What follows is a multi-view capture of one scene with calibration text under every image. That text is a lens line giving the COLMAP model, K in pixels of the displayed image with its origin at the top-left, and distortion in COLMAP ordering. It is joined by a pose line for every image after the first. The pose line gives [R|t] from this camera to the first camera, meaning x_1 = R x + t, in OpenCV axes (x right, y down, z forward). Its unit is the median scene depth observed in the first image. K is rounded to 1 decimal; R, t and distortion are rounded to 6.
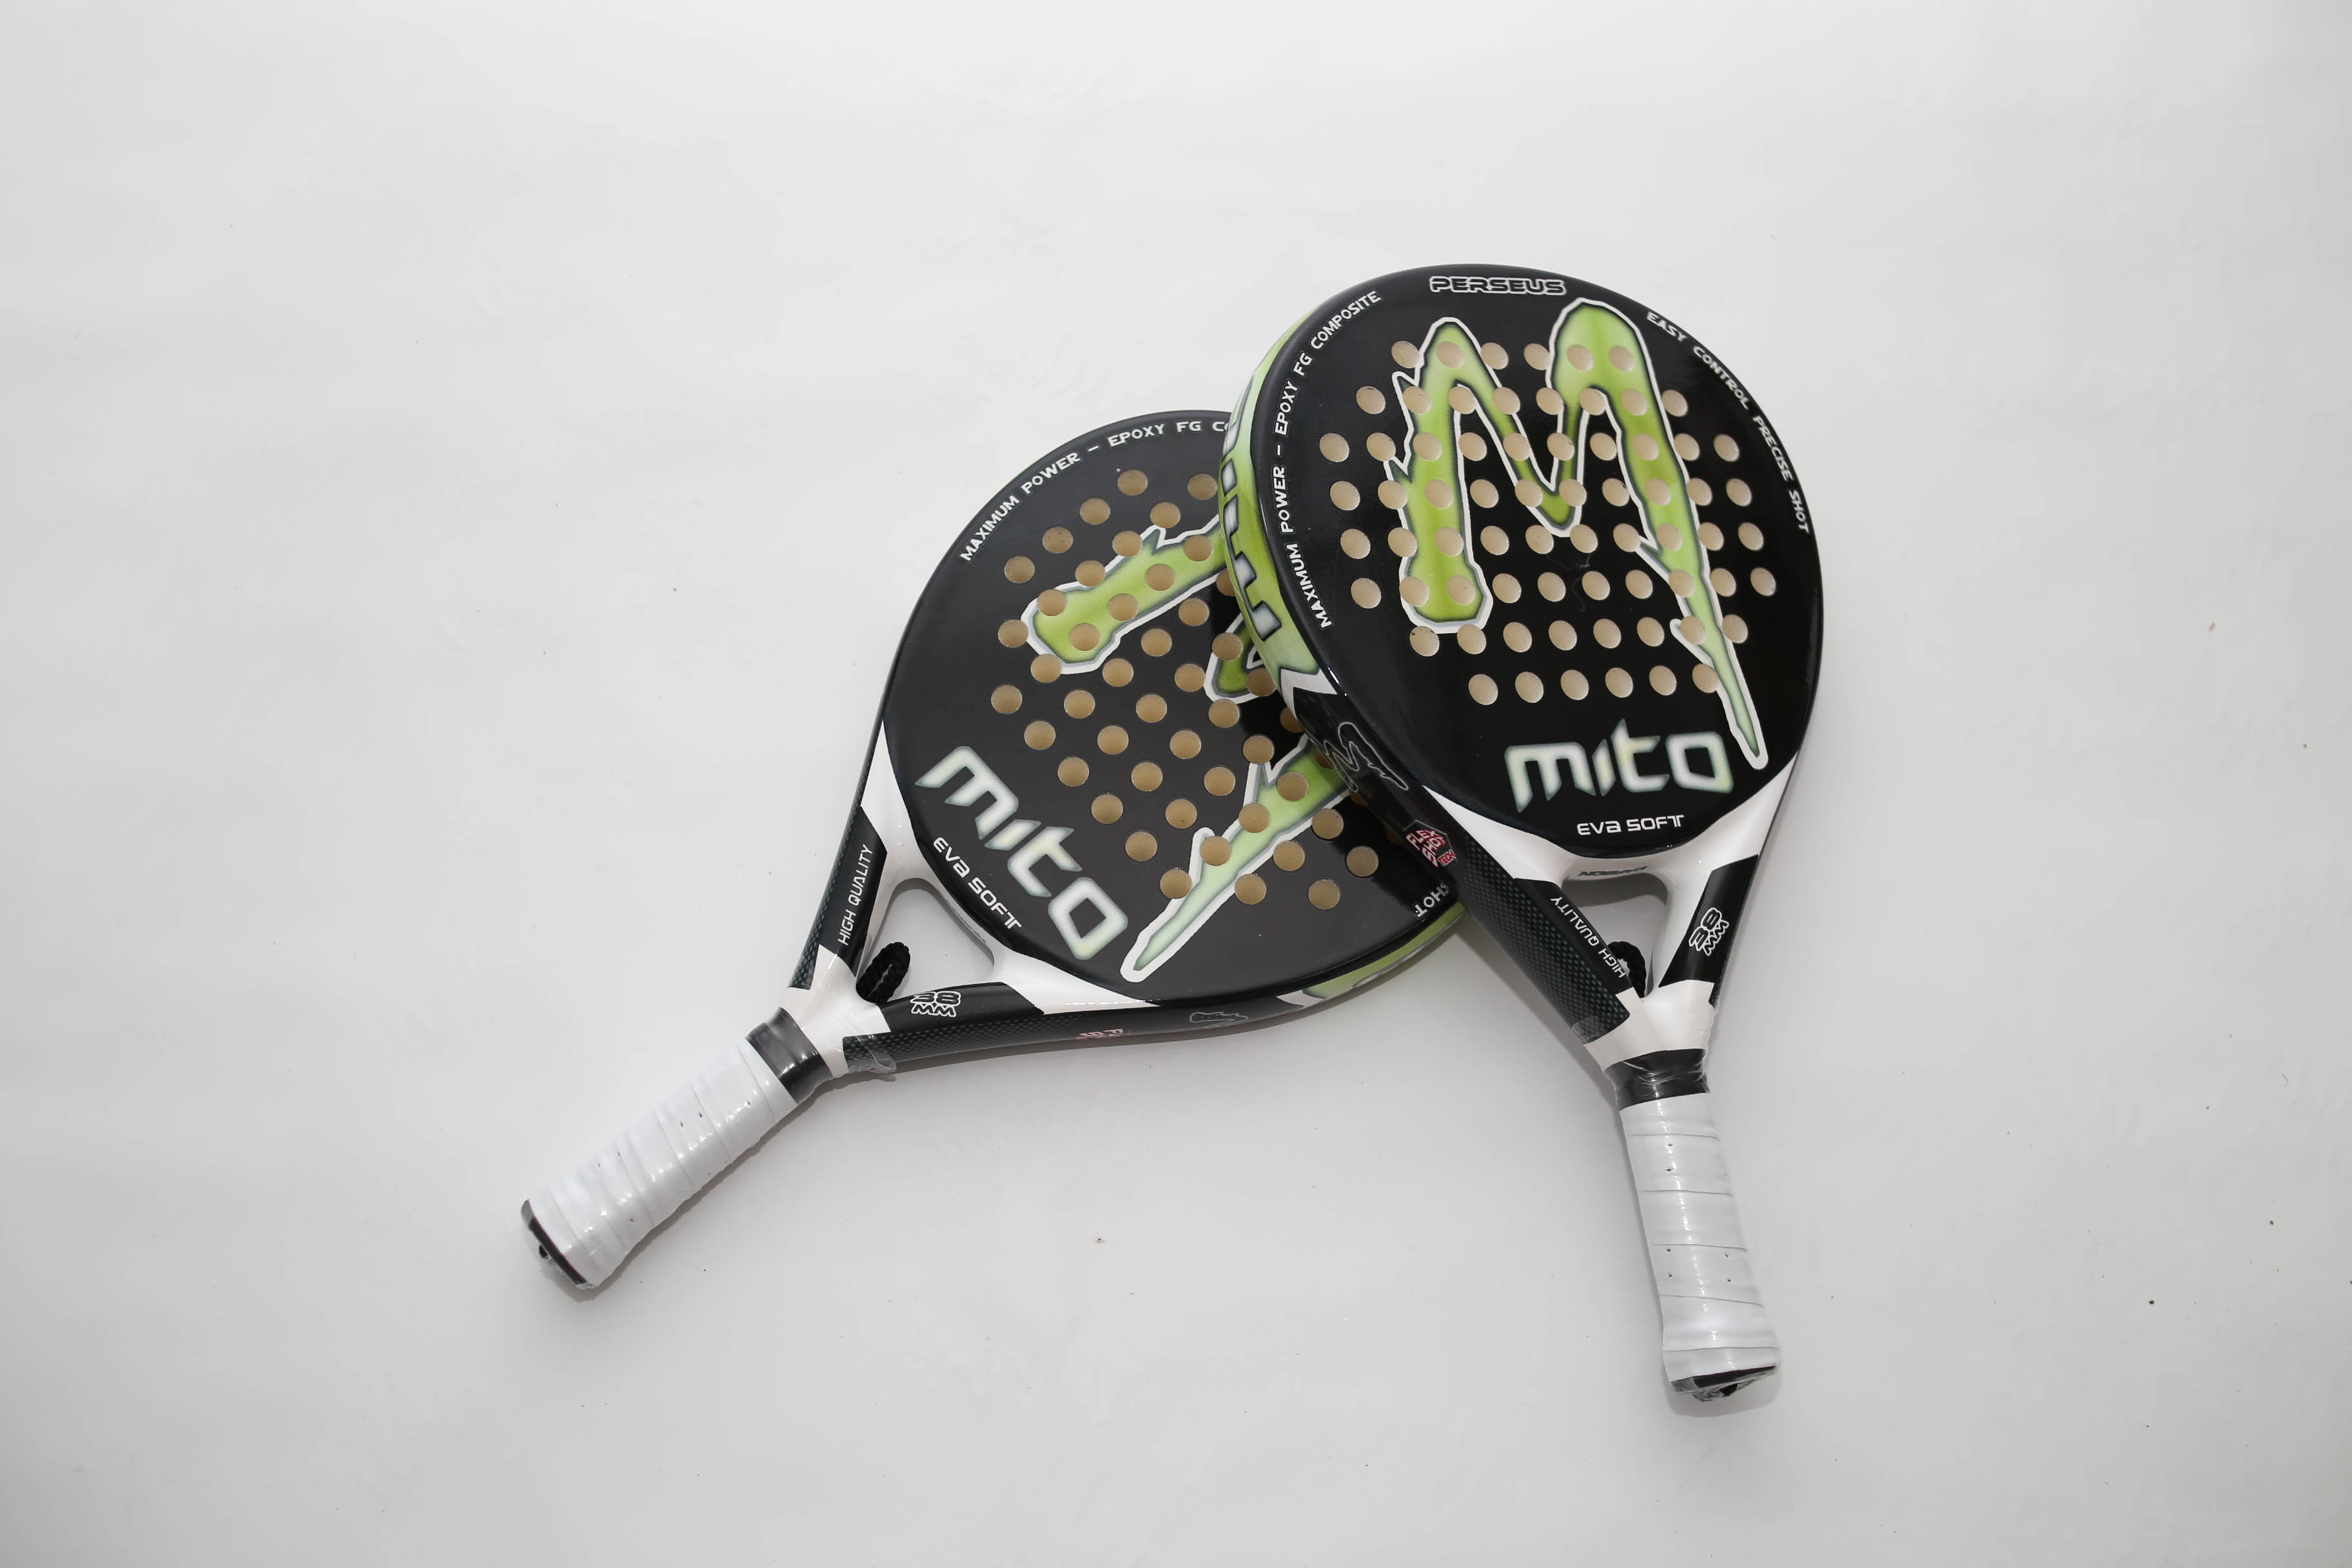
lens RADIAL K [[2398.9, 0, 1180.7], [0, 2398.9, 875.7], [0, 0, 1]] dist [-0.095389, 0.000000]
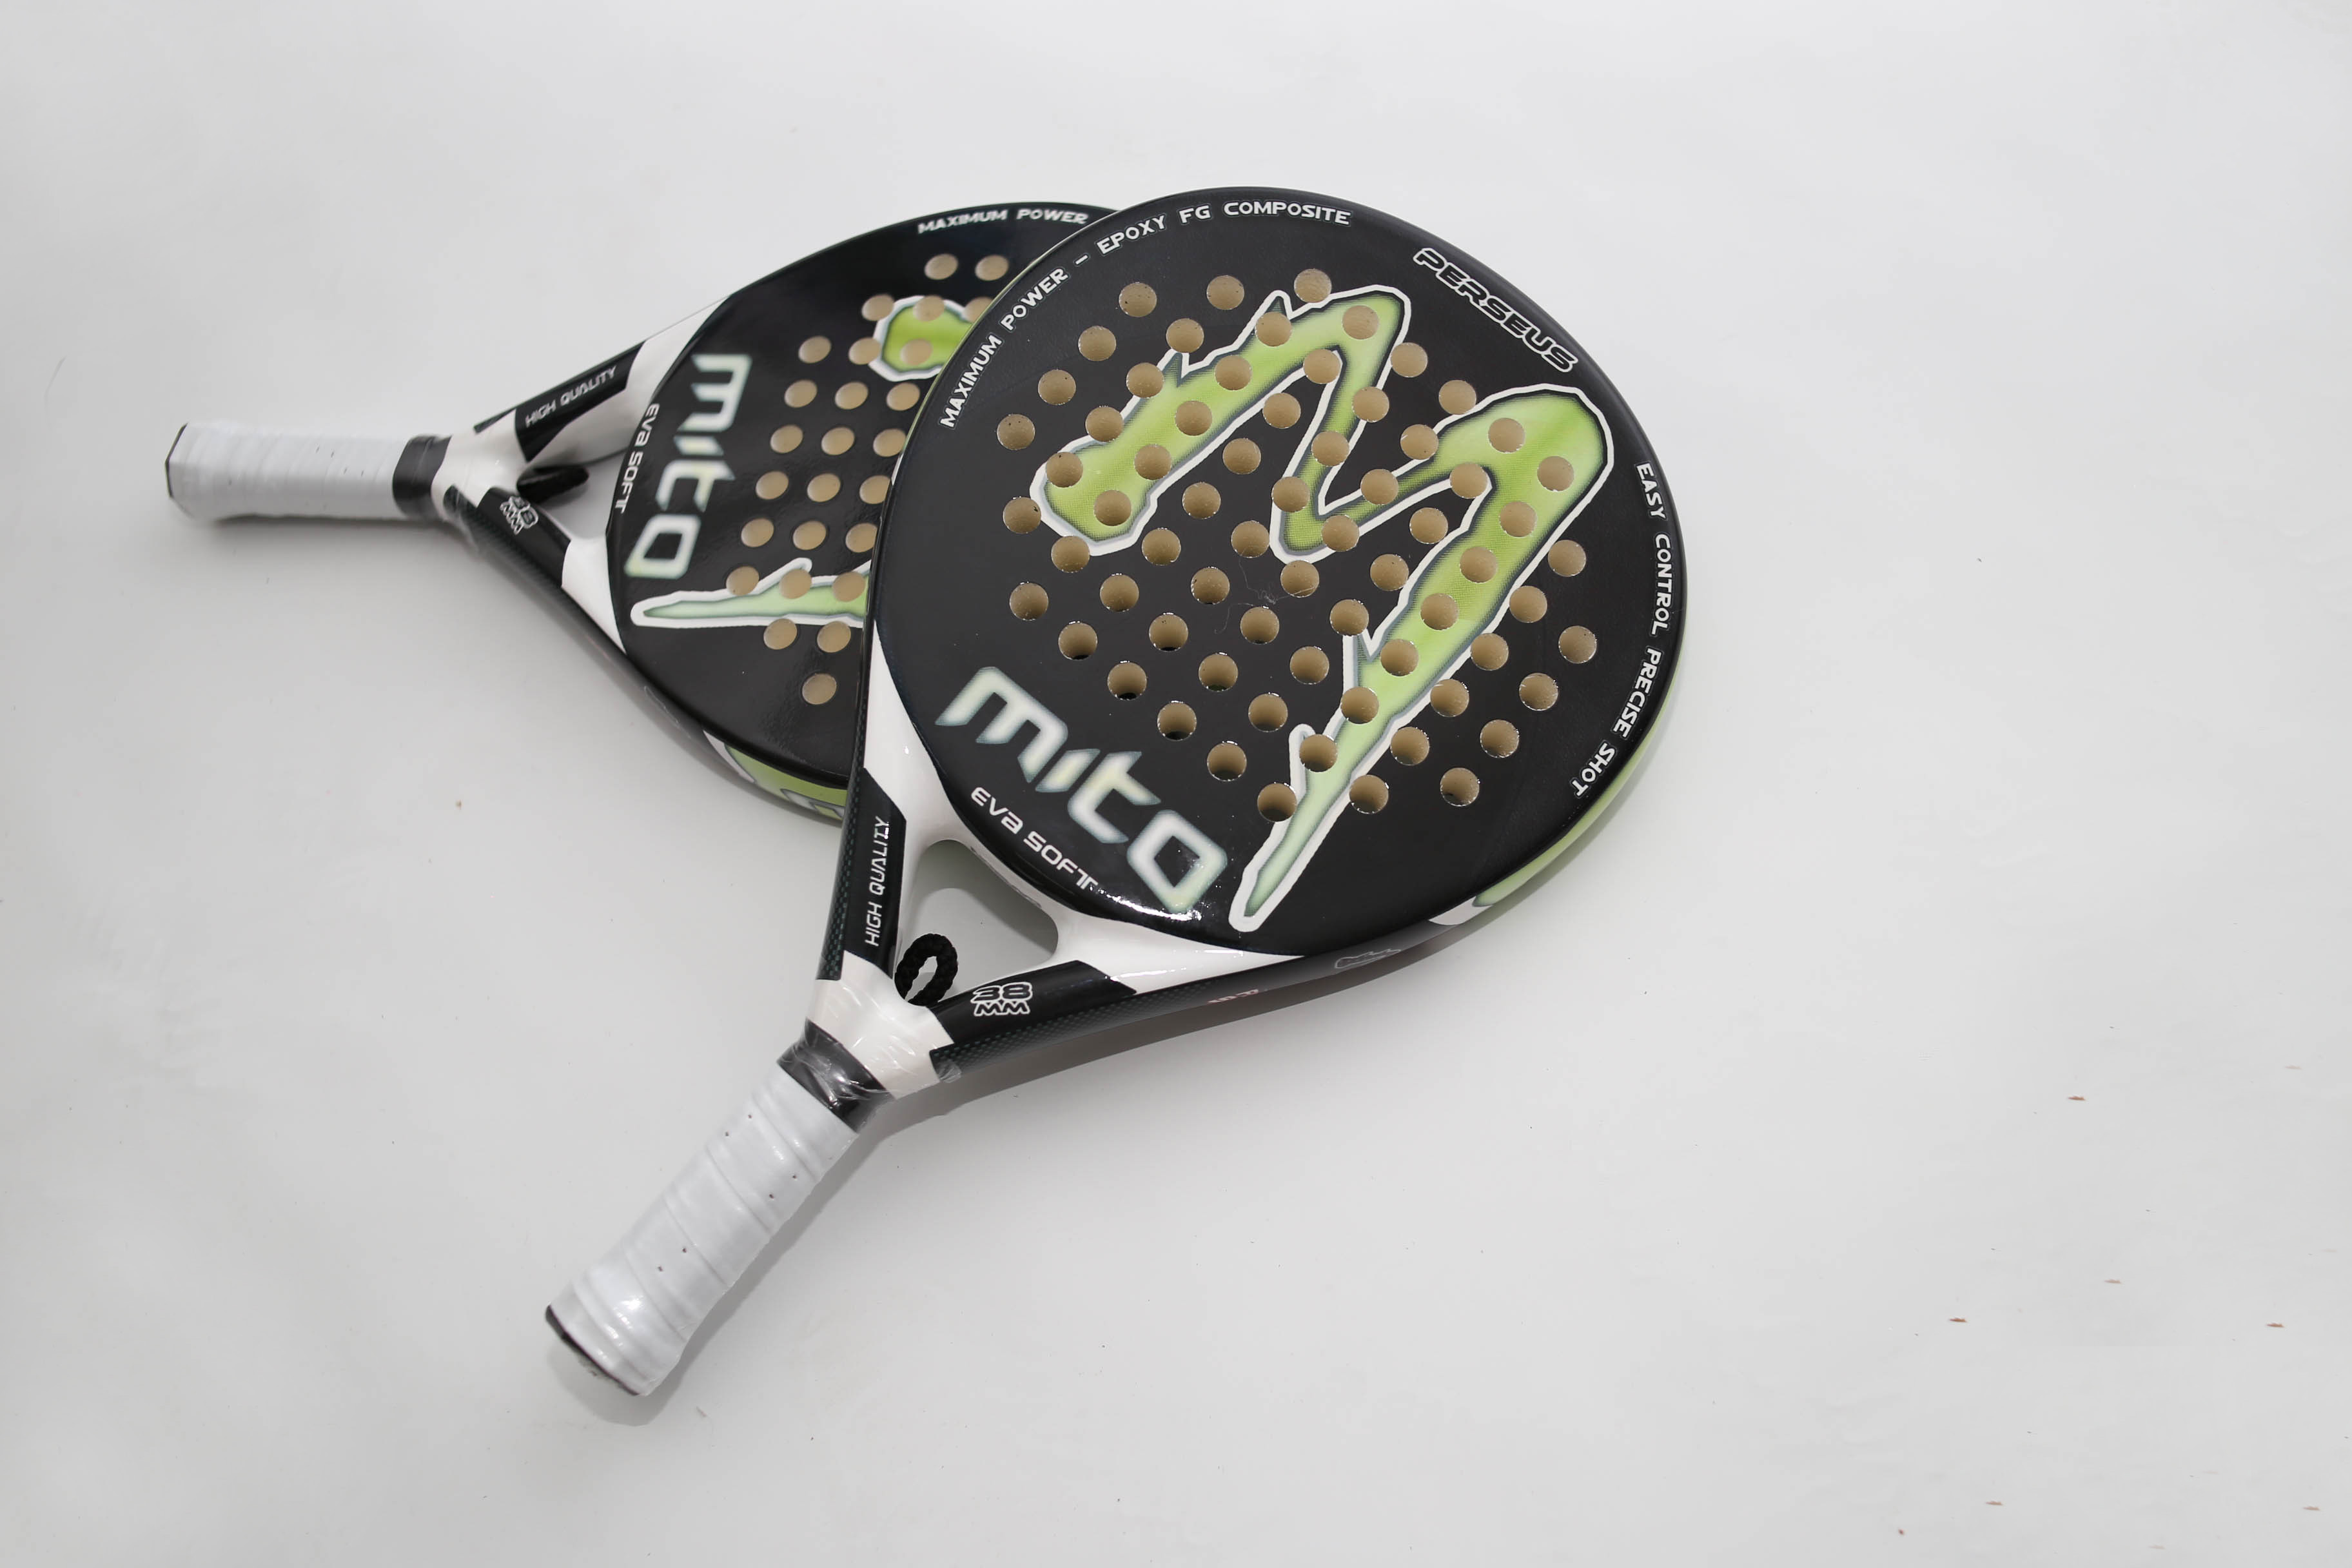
lens RADIAL K [[2398.9, 0, 1090.1], [0, 2398.9, 796.3], [0, 0, 1]] dist [-0.095389, 0.000000]
pose [[0.572852, 0.638204, -0.514332, 0.600628], [-0.666593, 0.727883, 0.160749, -0.173263], [0.476964, 0.250764, 0.842391, 0.309585]]
